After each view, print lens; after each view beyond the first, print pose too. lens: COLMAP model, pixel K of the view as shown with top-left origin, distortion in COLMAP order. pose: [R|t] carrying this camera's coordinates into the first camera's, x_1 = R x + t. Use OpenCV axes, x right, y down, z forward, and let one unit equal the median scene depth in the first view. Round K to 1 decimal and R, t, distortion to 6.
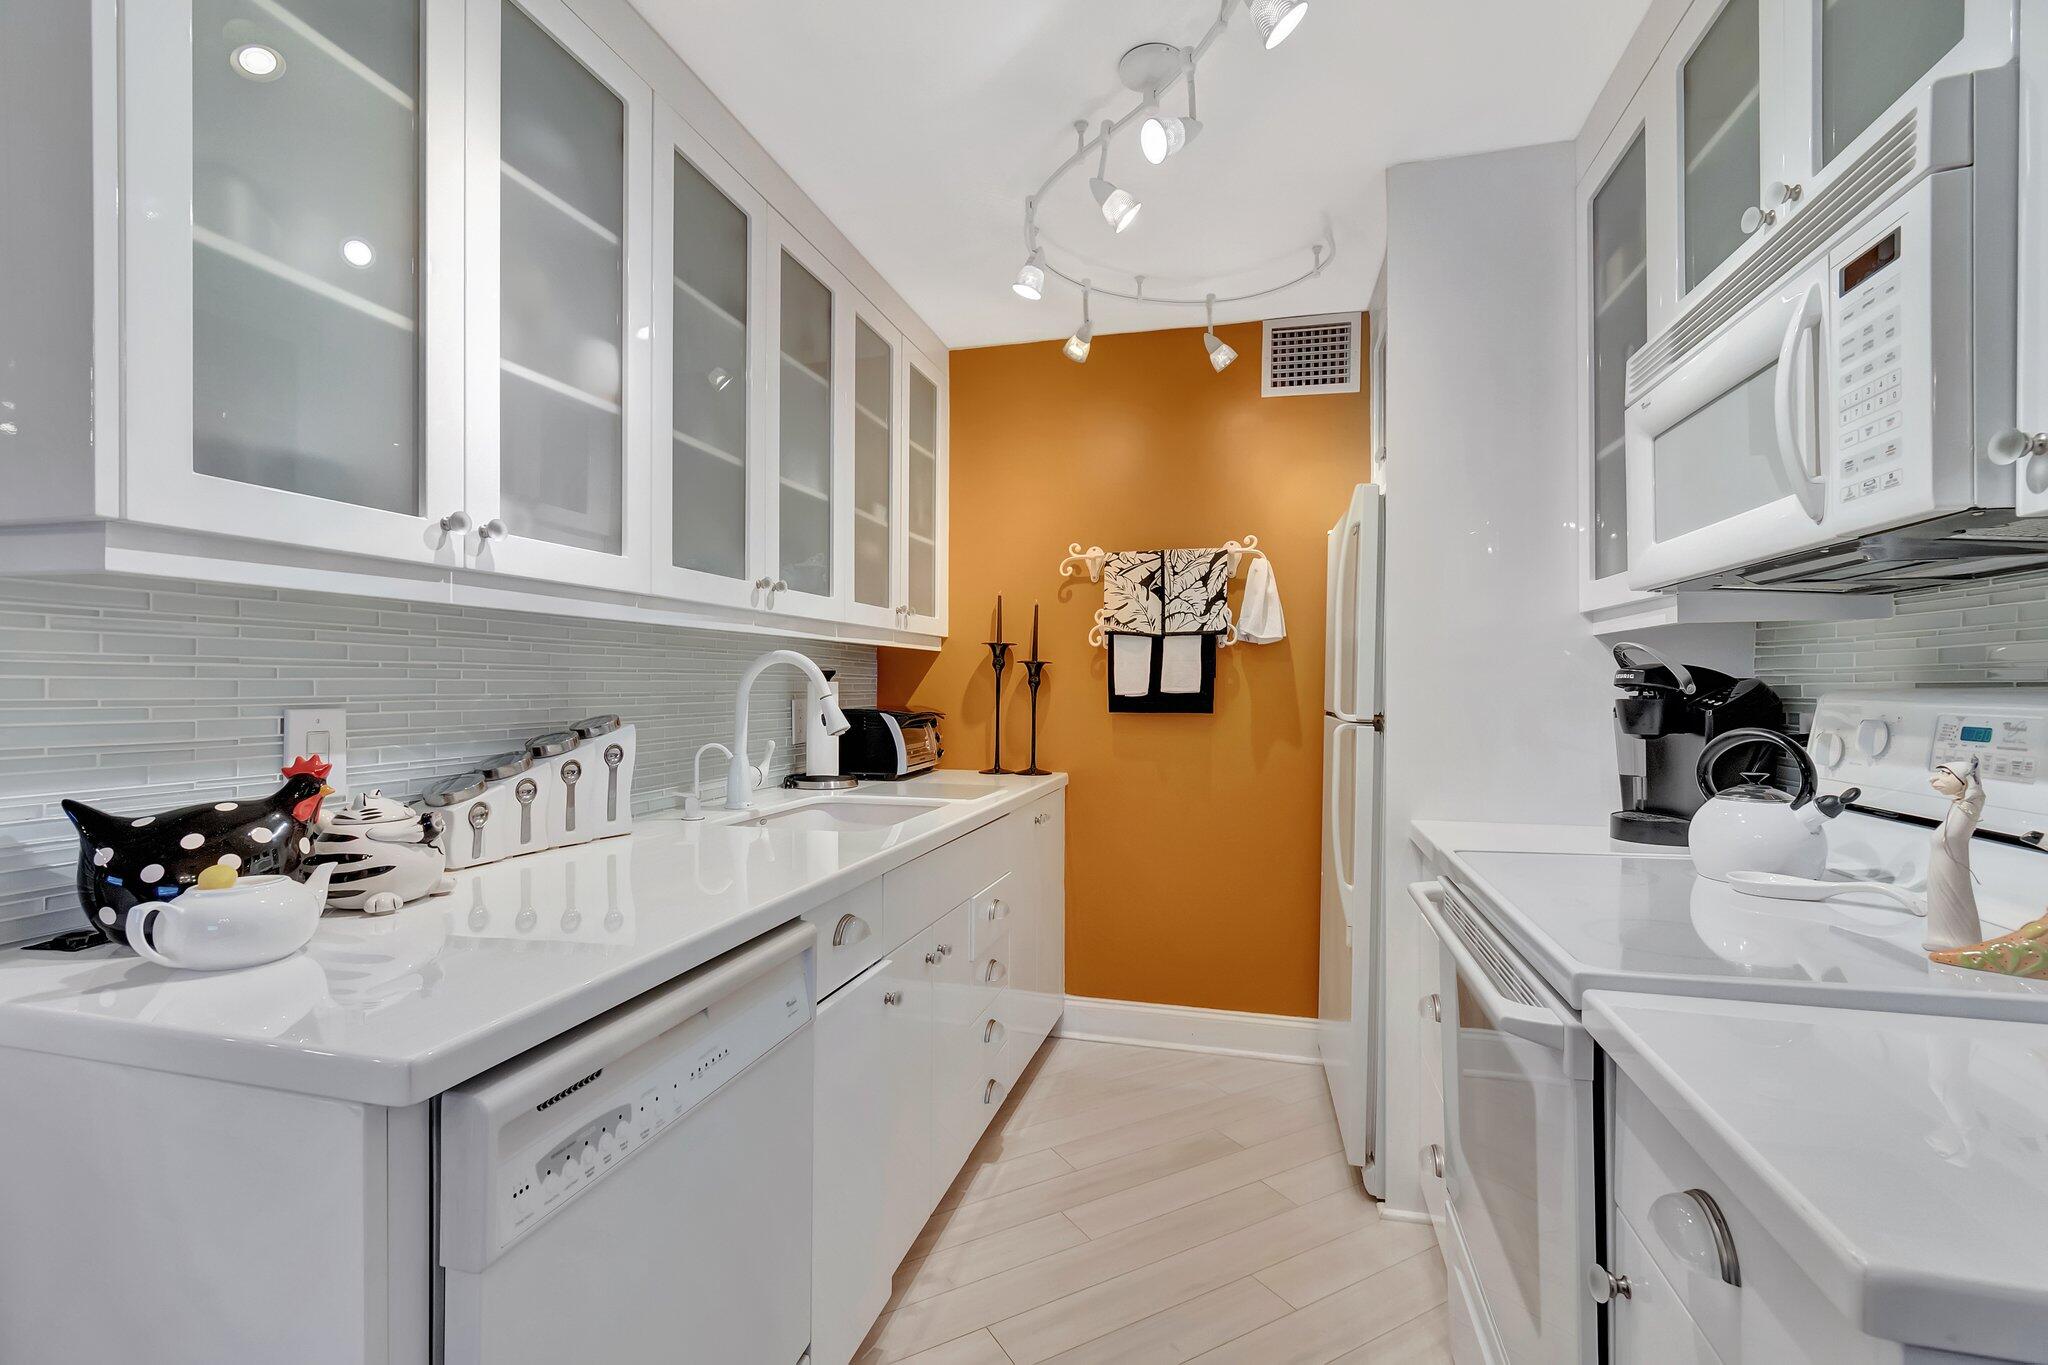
lens RADIAL K [[914.2, 0, 1007.3], [0, 914.2, 681.9], [0, 0, 1]] dist [0.007952, -0.003389]
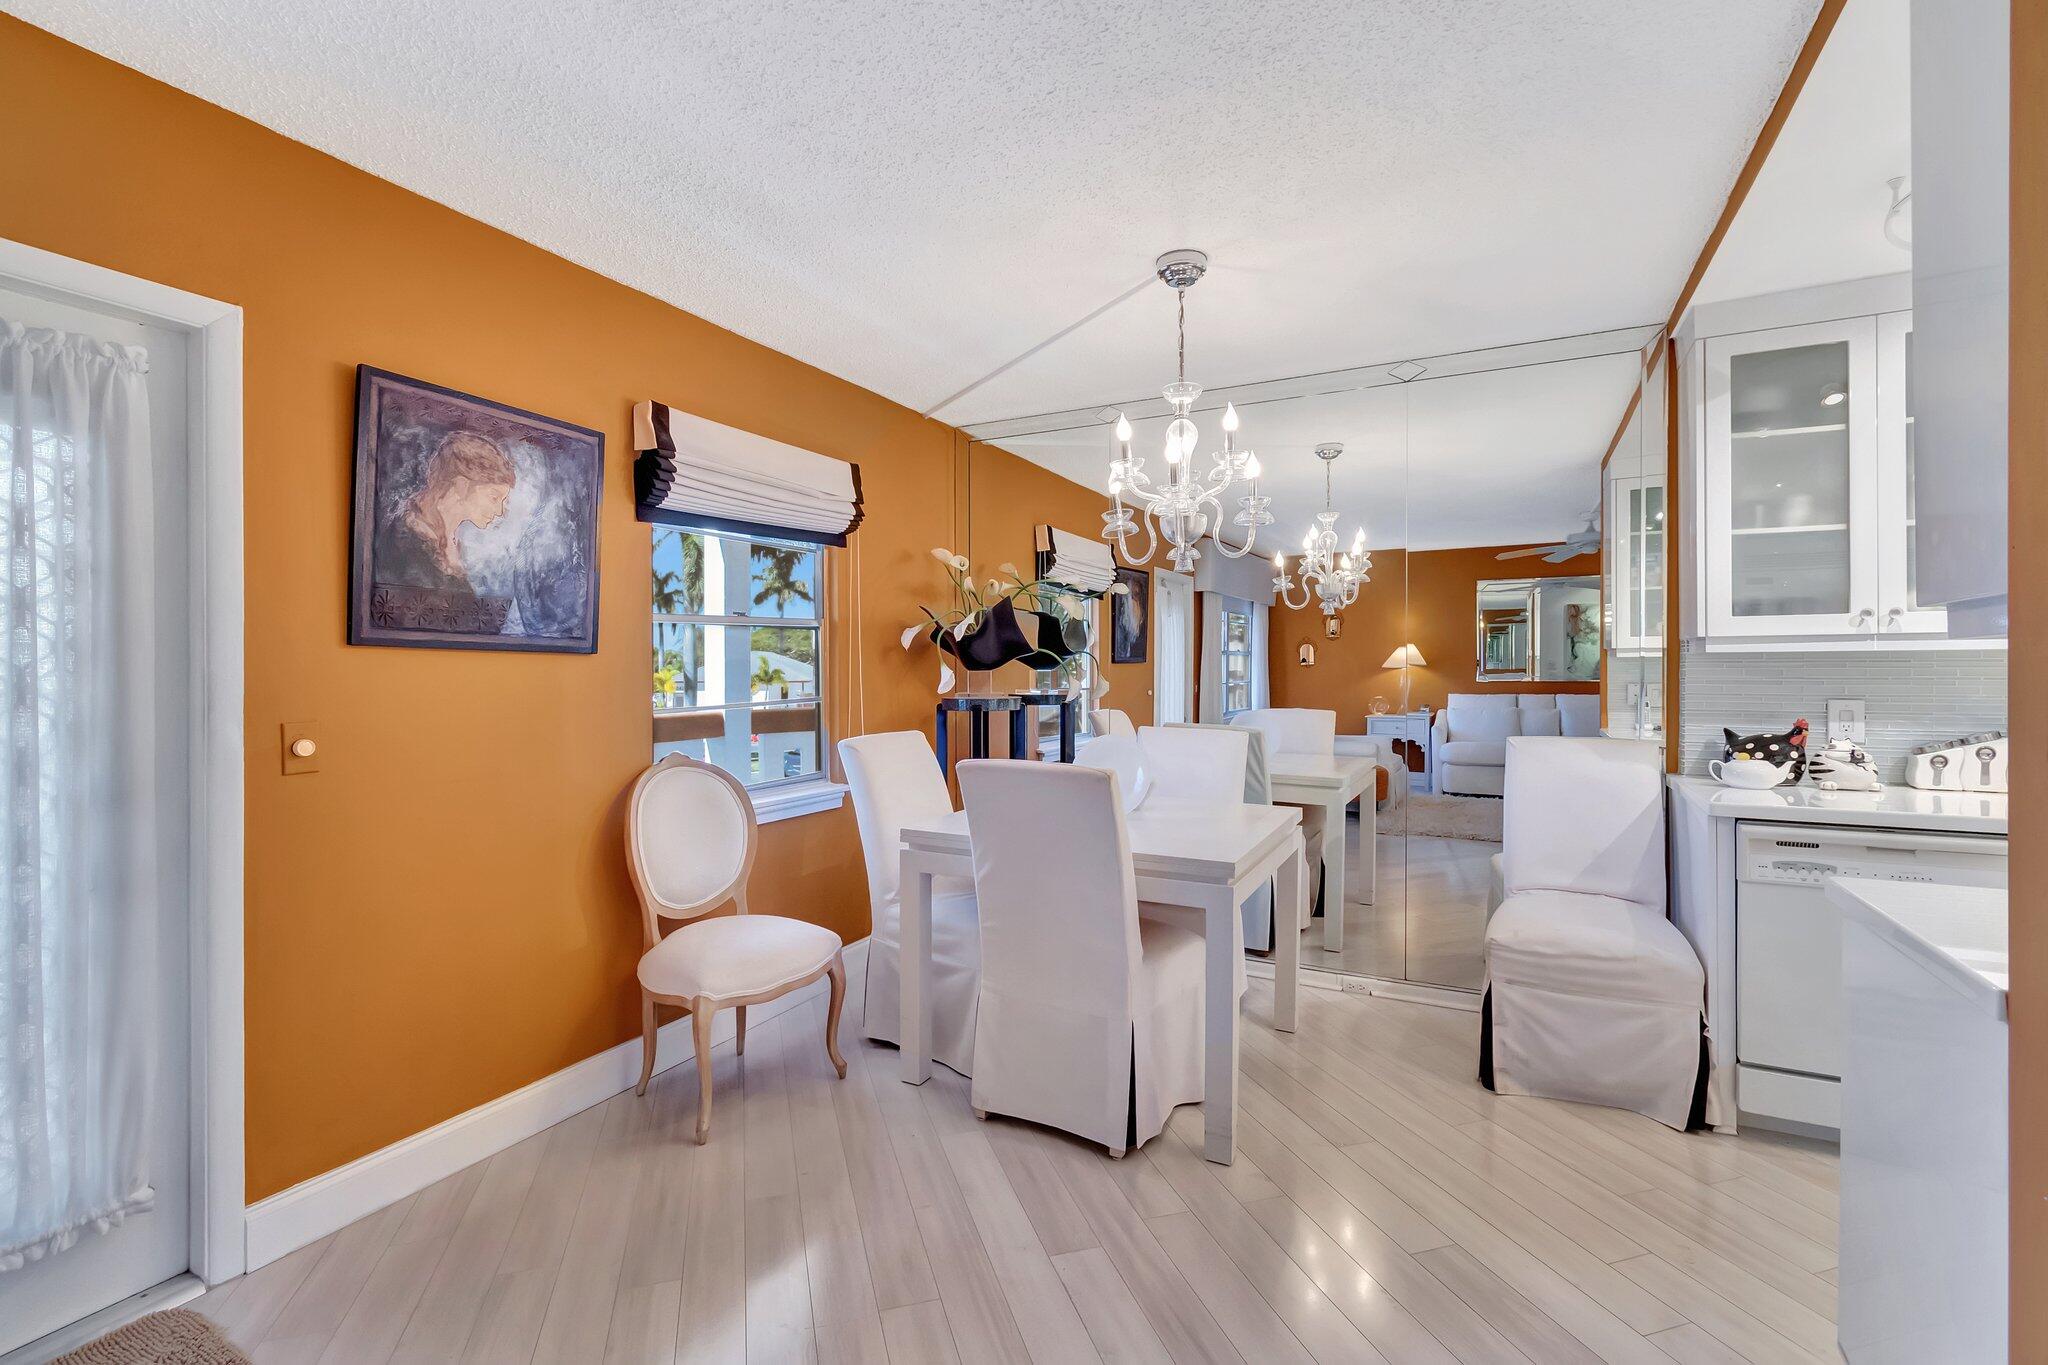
lens RADIAL K [[914.2, 0, 1024.5], [0, 914.2, 674.5], [0, 0, 1]] dist [0.007952, -0.003389]
pose [[-0.213141, -0.001443, -0.977020, 1.236952], [0.003587, 0.999991, -0.002260, -0.023089], [0.977015, -0.003987, -0.213134, -0.292265]]
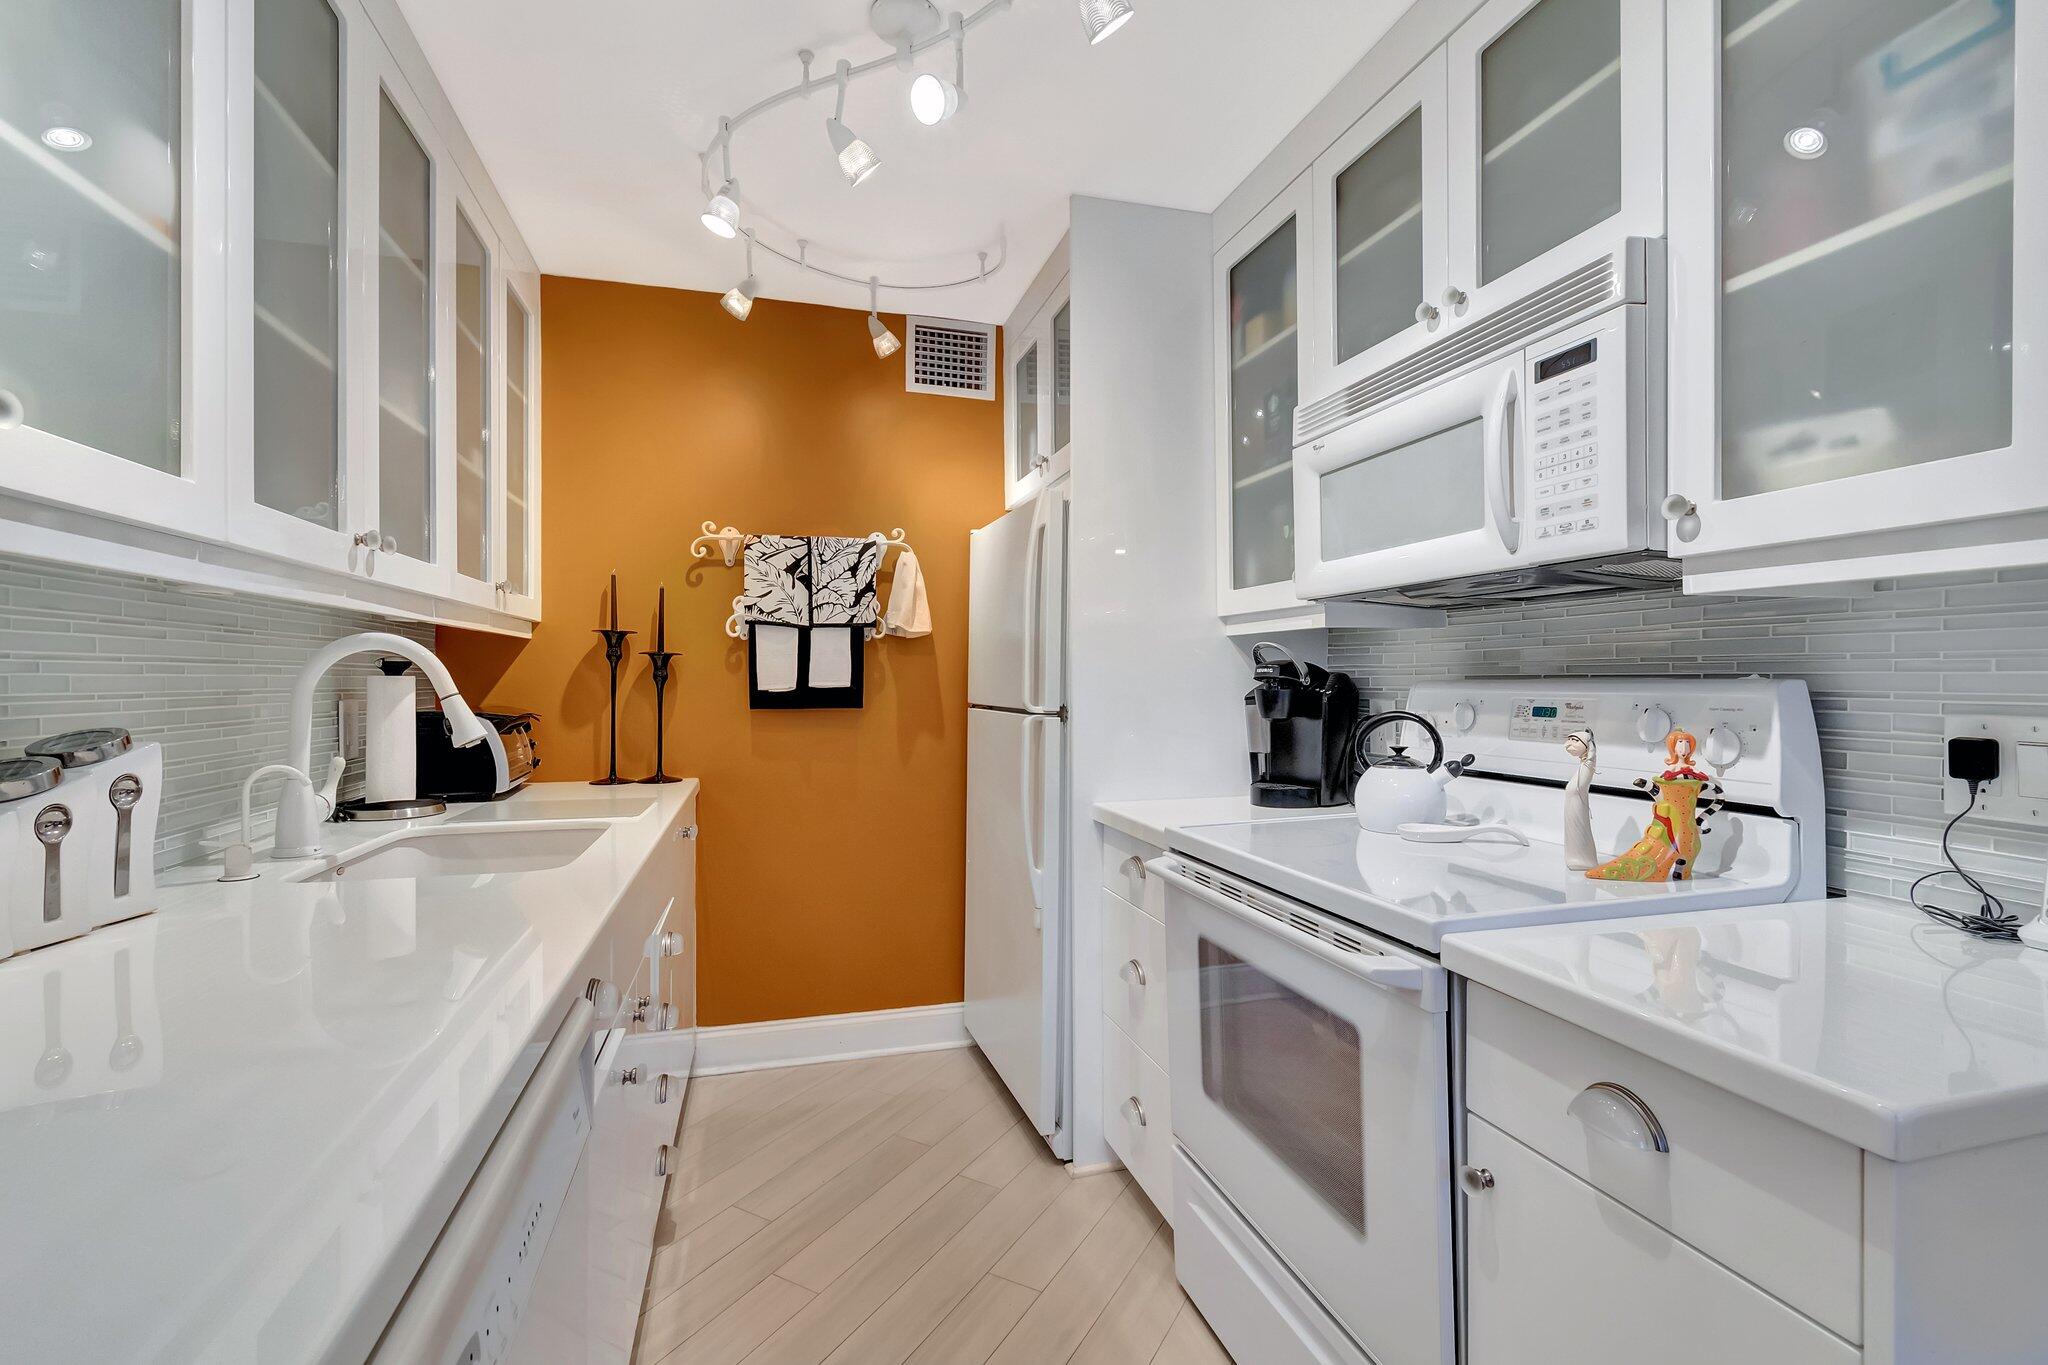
lens RADIAL K [[914.2, 0, 1021.3], [0, 914.2, 676.0], [0, 0, 1]] dist [0.007952, -0.003389]
pose [[0.858120, -0.001189, 0.513448, -0.203926], [0.001478, 0.999999, -0.000154, 0.000831], [-0.513447, 0.000891, 0.858121, 0.123490]]
